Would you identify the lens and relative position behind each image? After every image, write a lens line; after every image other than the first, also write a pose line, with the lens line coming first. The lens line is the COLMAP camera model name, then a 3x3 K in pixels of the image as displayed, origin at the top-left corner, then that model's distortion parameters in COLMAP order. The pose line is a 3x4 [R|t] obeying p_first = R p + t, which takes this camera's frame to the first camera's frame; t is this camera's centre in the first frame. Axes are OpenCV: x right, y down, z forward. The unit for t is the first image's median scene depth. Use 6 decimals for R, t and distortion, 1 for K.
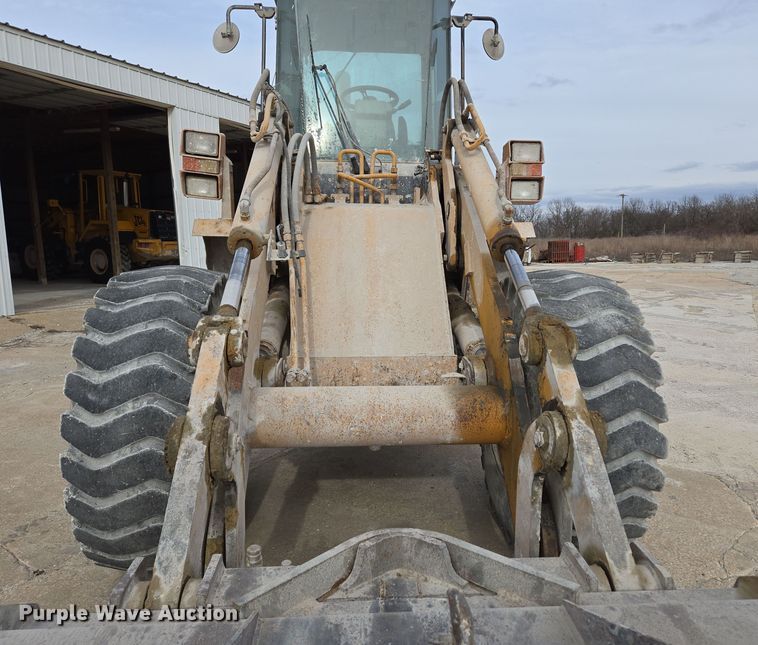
lens RADIAL K [[575.5, 0, 392.4], [0, 575.5, 325.0], [0, 0, 1]] dist [0.041990, -0.015452]
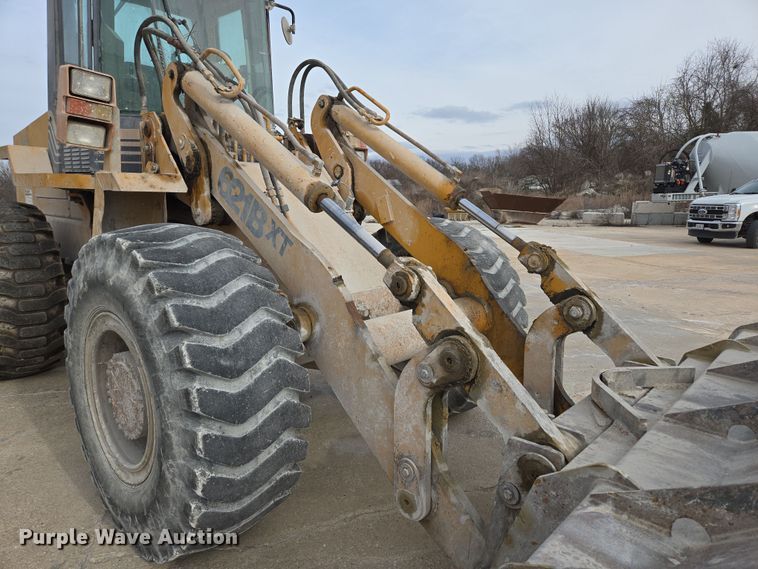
lens RADIAL K [[504.1, 0, 382.2], [0, 504.1, 285.3], [0, 0, 1]] dist [0.049253, -0.019302]
pose [[0.737549, -0.118887, 0.664746, -0.519880], [0.106455, 0.992542, 0.059399, -0.012651], [-0.666850, 0.026955, 0.744704, 0.133853]]
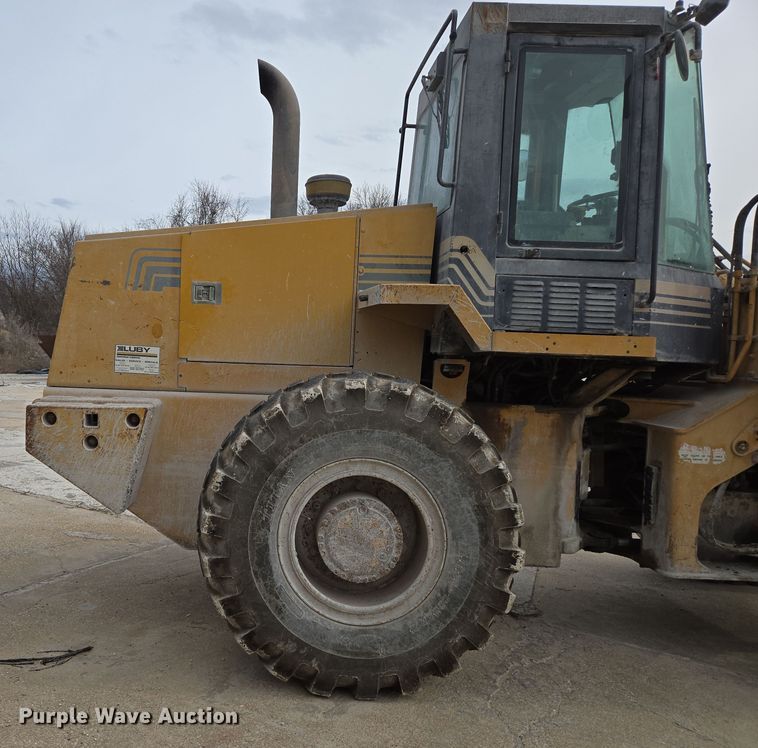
lens RADIAL K [[672.9, 0, 266.0], [0, 672.9, 386.2], [0, 0, 1]] dist [0.061292, -0.045963]
pose [[0.120746, -0.060418, 0.990843, -1.258720], [0.136510, 0.989674, 0.043711, -0.263488], [-0.983252, 0.129982, 0.127746, 1.590261]]
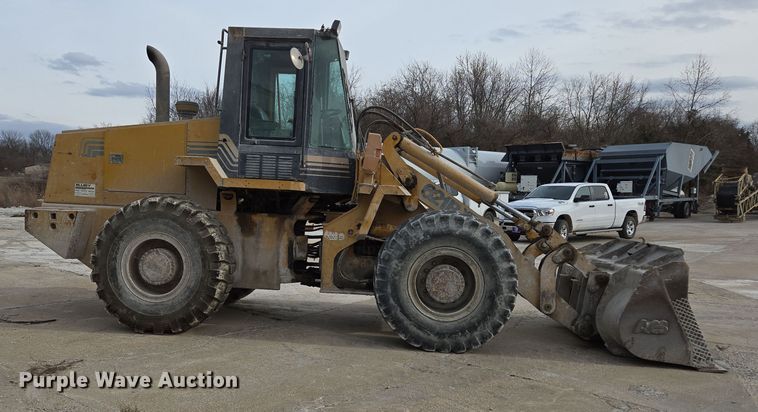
lens RADIAL K [[597.3, 0, 347.6], [0, 597.3, 234.2], [0, 0, 1]] dist [0.075778, -0.046030]
pose [[0.187394, -0.066862, 0.980007, -2.018608], [0.128494, 0.990776, 0.043027, -0.119916], [-0.973844, 0.117862, 0.194257, 0.724026]]
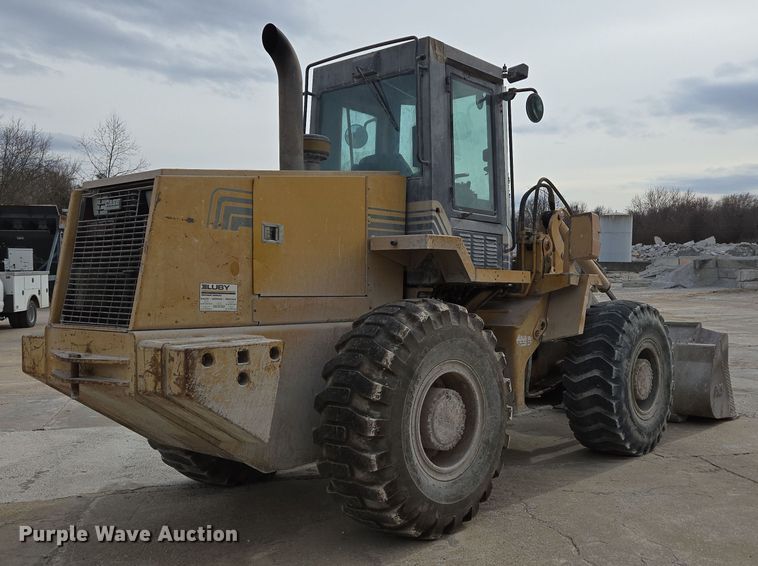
lens RADIAL K [[730.4, 0, 409.2], [0, 730.4, 306.0], [0, 0, 1]] dist [0.070586, 0.000000]
pose [[-0.701439, -0.031414, 0.712037, -1.273257], [0.108137, 0.982772, 0.149886, -0.410813], [-0.704479, 0.182134, -0.685957, 2.485338]]
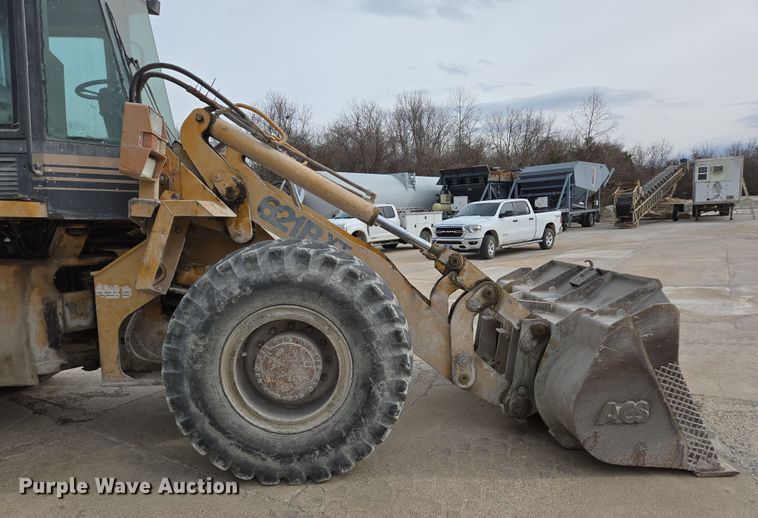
lens RADIAL K [[503.9, 0, 385.0], [0, 503.9, 286.5], [0, 0, 1]] dist [0.059438, -0.027947]
pose [[0.051346, -0.138507, 0.989030, -1.124445], [0.181730, 0.975097, 0.127121, -0.078684], [-0.982007, 0.173210, 0.075238, 0.564497]]
